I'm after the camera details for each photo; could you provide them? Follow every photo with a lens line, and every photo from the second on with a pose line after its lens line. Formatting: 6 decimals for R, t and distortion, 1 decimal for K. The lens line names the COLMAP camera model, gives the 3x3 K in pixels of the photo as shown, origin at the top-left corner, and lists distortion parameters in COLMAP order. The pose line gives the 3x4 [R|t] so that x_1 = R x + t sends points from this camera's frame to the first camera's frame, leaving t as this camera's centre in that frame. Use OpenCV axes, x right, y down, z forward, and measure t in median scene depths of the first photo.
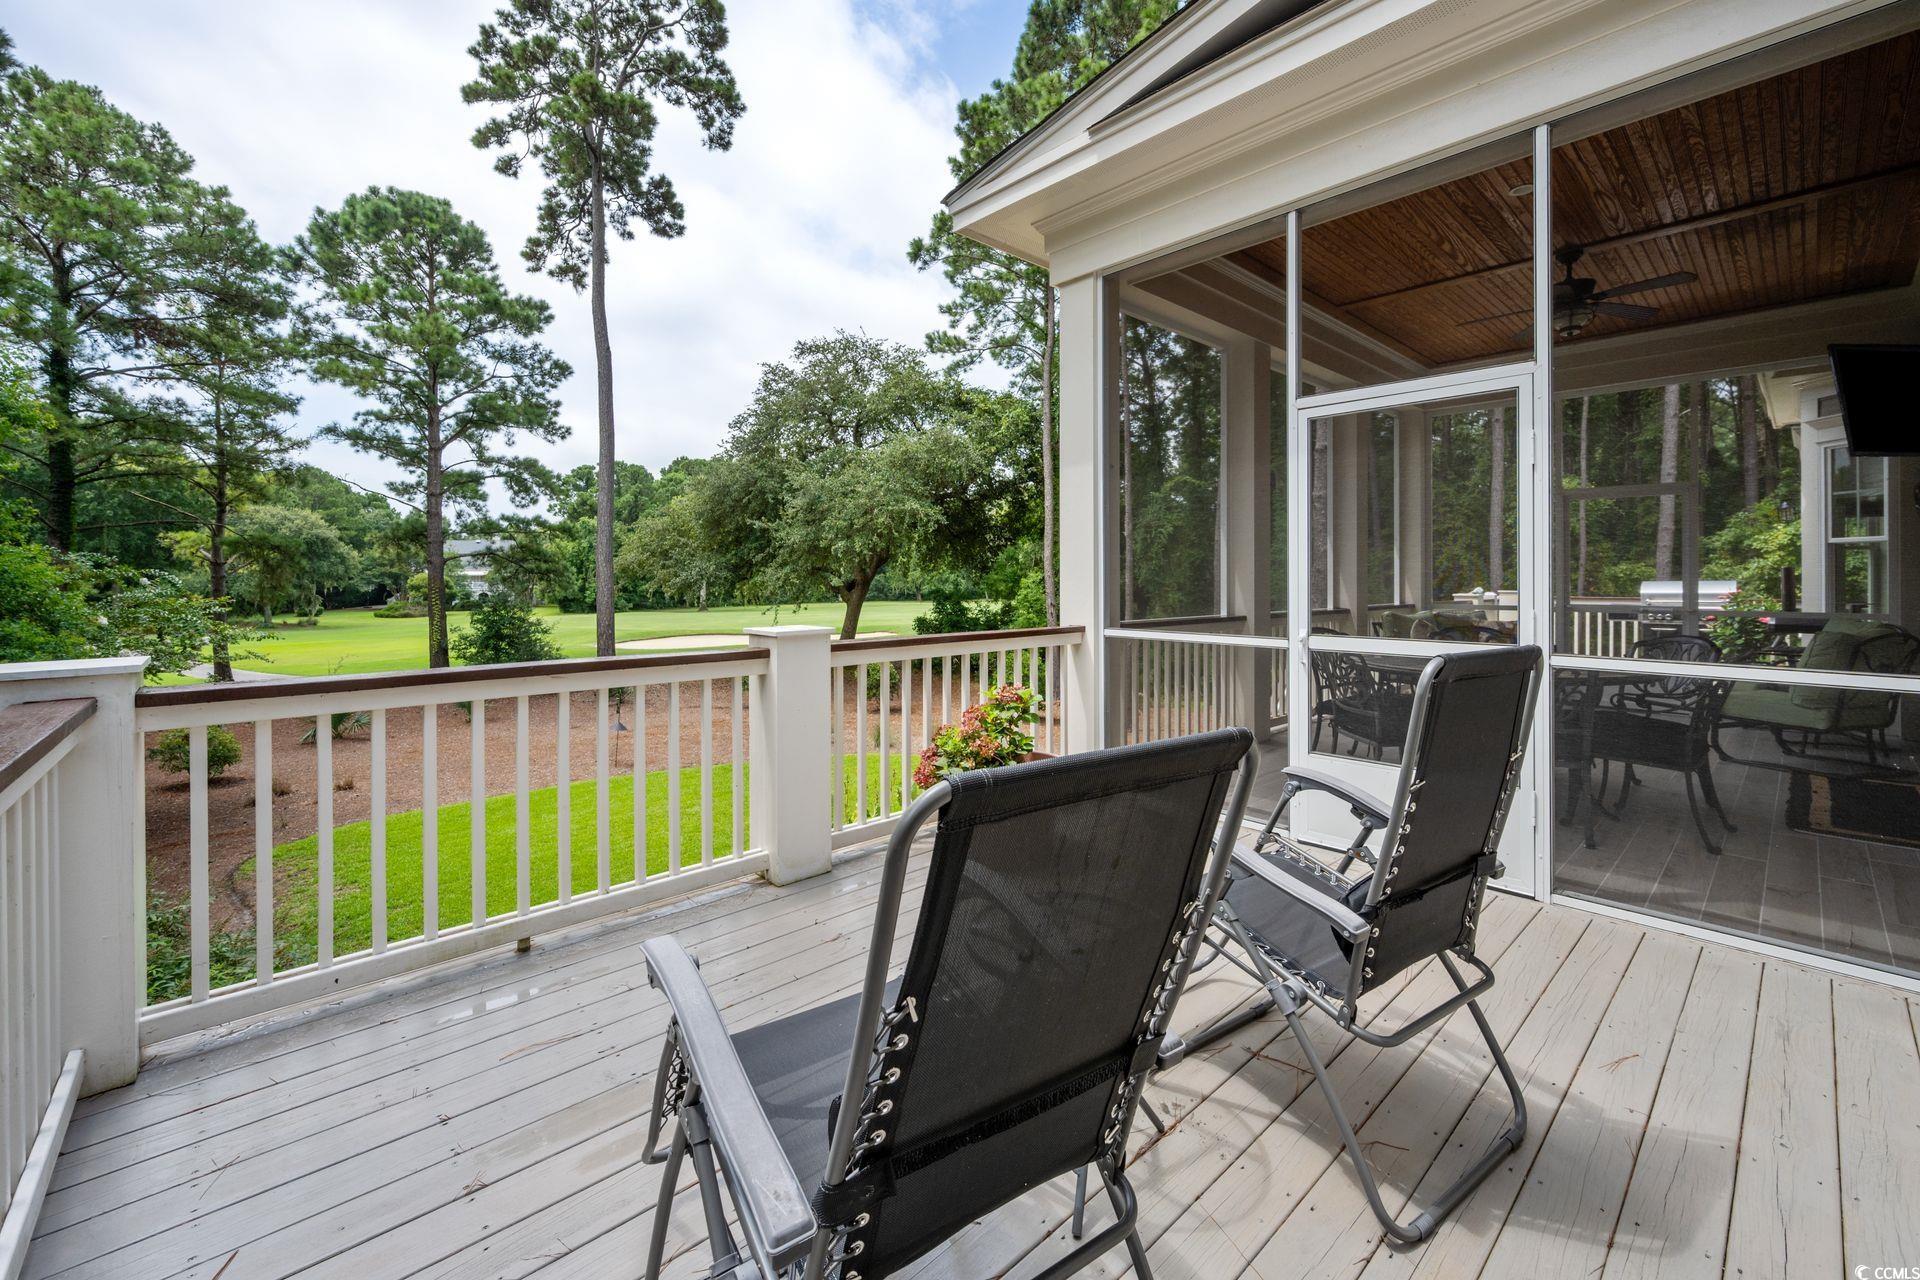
lens RADIAL K [[777.3, 0, 956.3], [0, 777.3, 580.2], [0, 0, 1]] dist [0.002069, 0.000825]
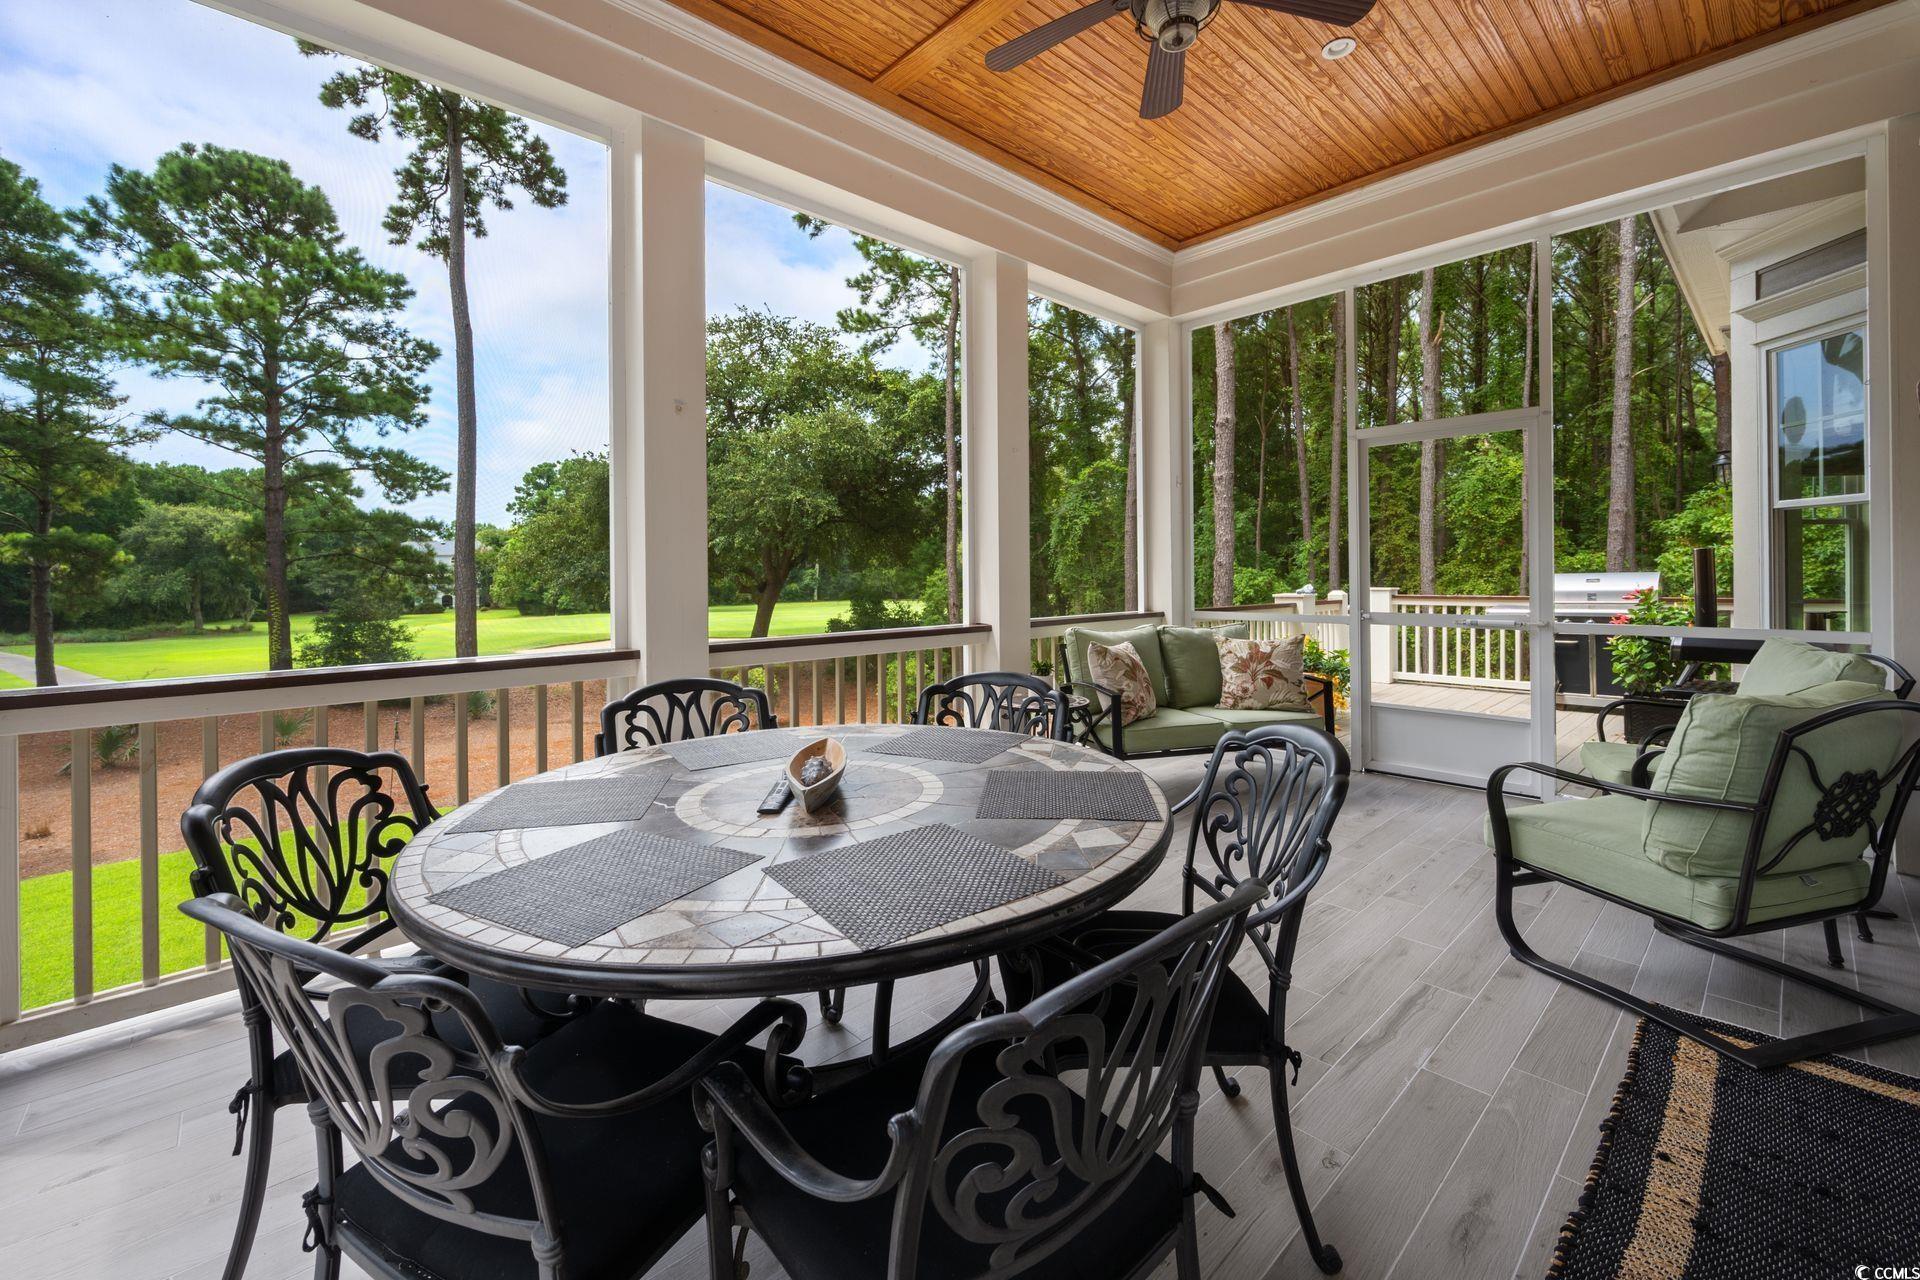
lens RADIAL K [[777.3, 0, 954.1], [0, 777.3, 579.5], [0, 0, 1]] dist [0.002069, 0.000825]
pose [[0.999950, -0.009378, 0.003437, 0.102916], [0.009369, 0.999953, 0.002659, -0.000018], [-0.003462, -0.002627, 0.999991, 0.085264]]
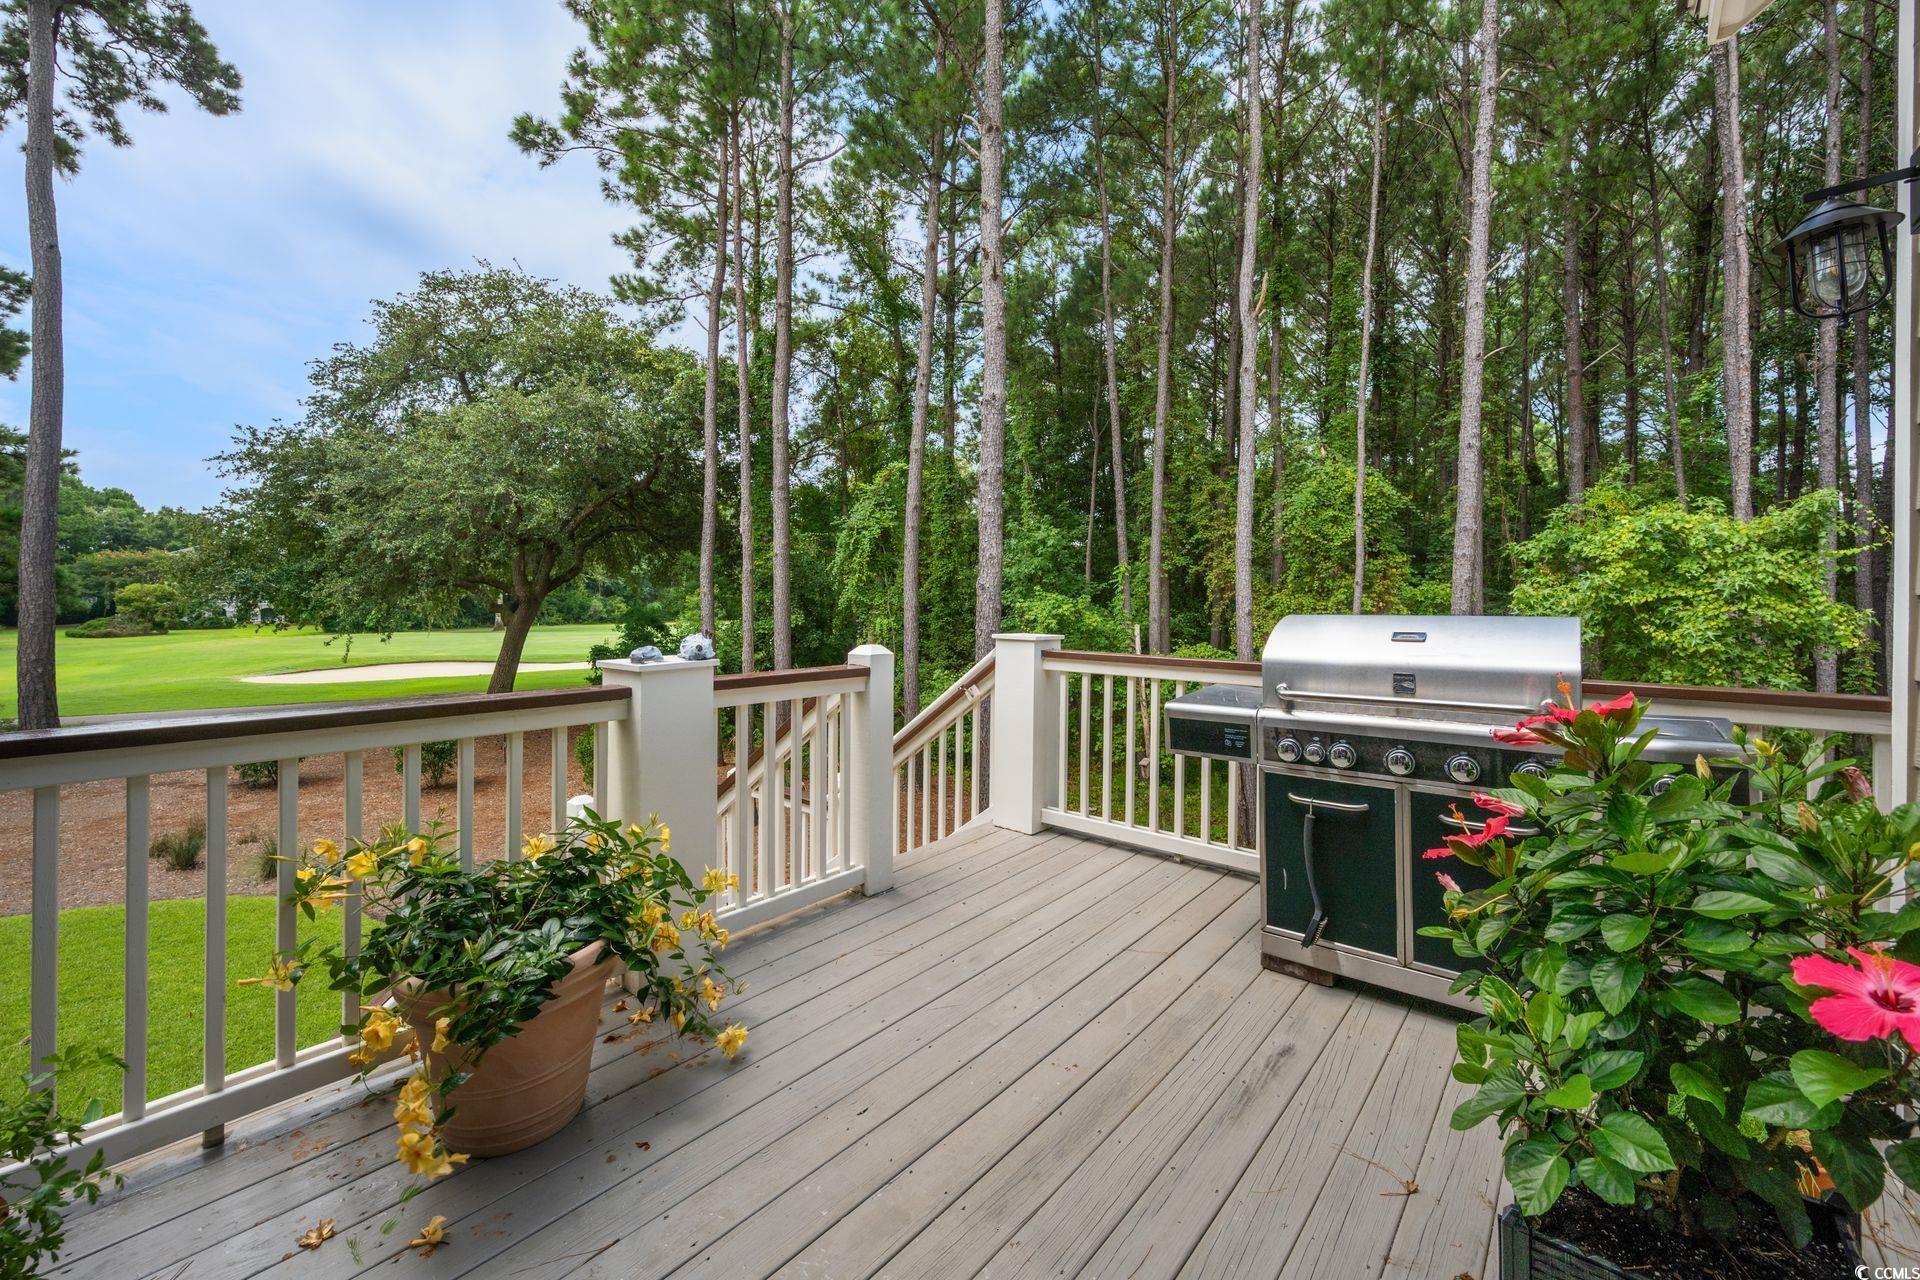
lens RADIAL K [[777.3, 0, 941.6], [0, 777.3, 595.5], [0, 0, 1]] dist [0.002069, 0.000825]
pose [[0.992755, 0.010427, 0.119707, 0.218245], [-0.009865, 0.999937, -0.005286, -0.000745], [-0.119755, 0.004066, 0.992795, 0.221314]]
